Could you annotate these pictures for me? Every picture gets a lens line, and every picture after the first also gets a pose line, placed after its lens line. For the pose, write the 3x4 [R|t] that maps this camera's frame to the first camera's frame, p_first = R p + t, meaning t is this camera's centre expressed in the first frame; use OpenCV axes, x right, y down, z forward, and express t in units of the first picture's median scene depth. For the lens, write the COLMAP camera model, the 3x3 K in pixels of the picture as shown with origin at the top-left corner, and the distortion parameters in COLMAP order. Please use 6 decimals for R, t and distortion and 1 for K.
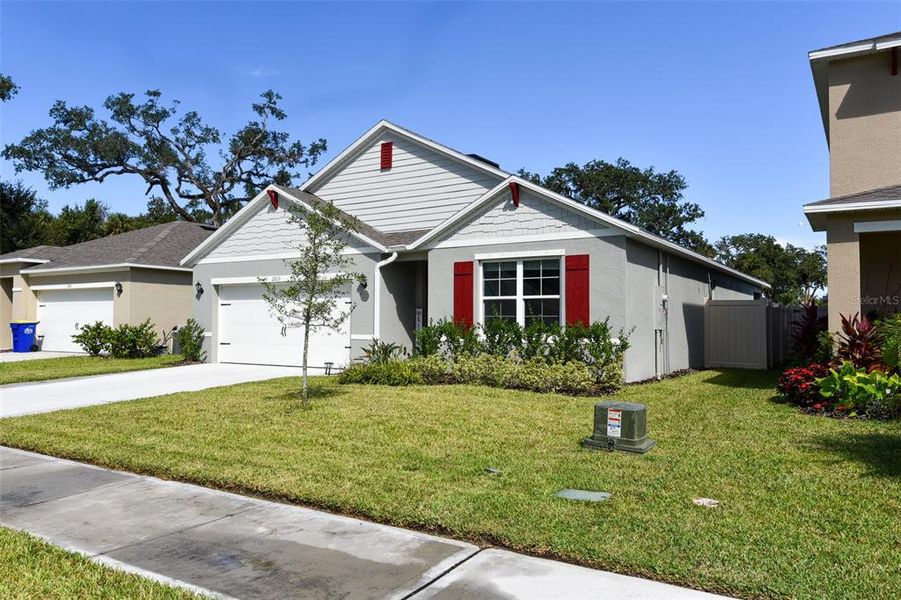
lens RADIAL K [[663.3, 0, 450.6], [0, 663.3, 298.6], [0, 0, 1]] dist [0.032690, -0.026705]
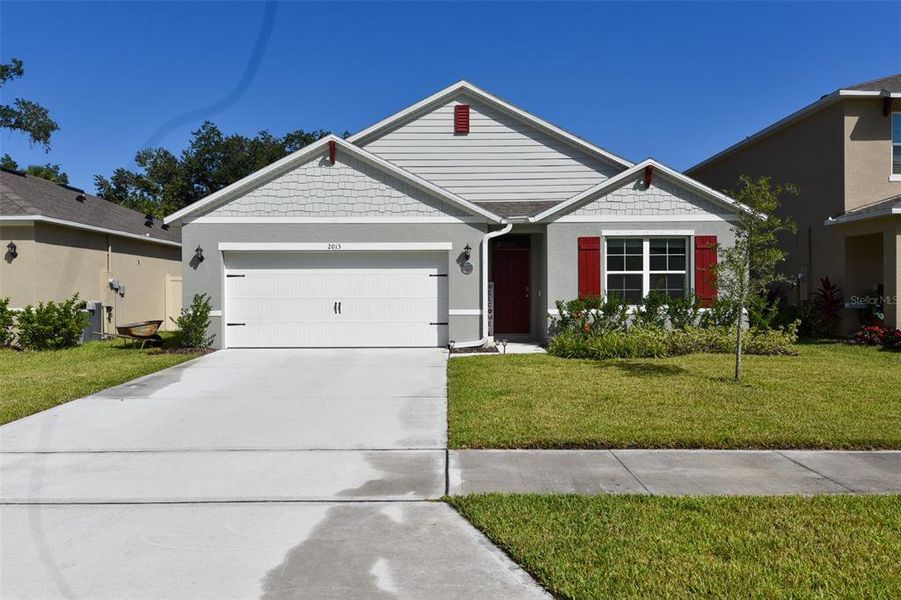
lens RADIAL K [[663.3, 0, 450.6], [0, 663.3, 298.6], [0, 0, 1]] dist [0.032690, -0.026705]
pose [[0.846652, -0.010795, 0.532037, -0.601785], [-0.012337, 0.999127, 0.039904, 0.001358], [-0.532004, -0.040349, 0.845780, 0.199849]]
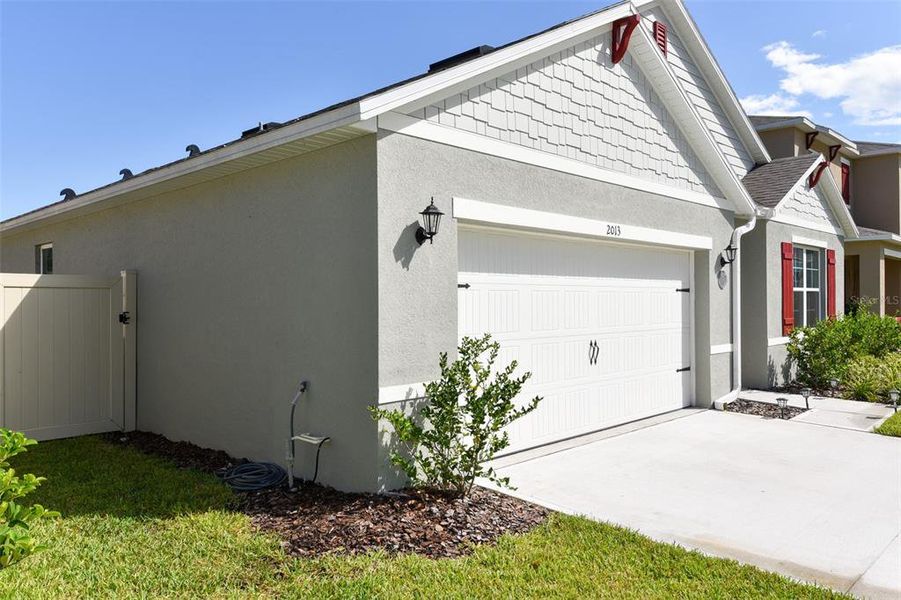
lens RADIAL K [[663.3, 0, 450.6], [0, 663.3, 298.6], [0, 0, 1]] dist [0.032690, -0.026705]
pose [[0.211109, -0.002817, 0.977458, -0.713849], [-0.031059, 0.999472, 0.009589, 0.013579], [-0.976969, -0.032383, 0.210910, 1.030439]]
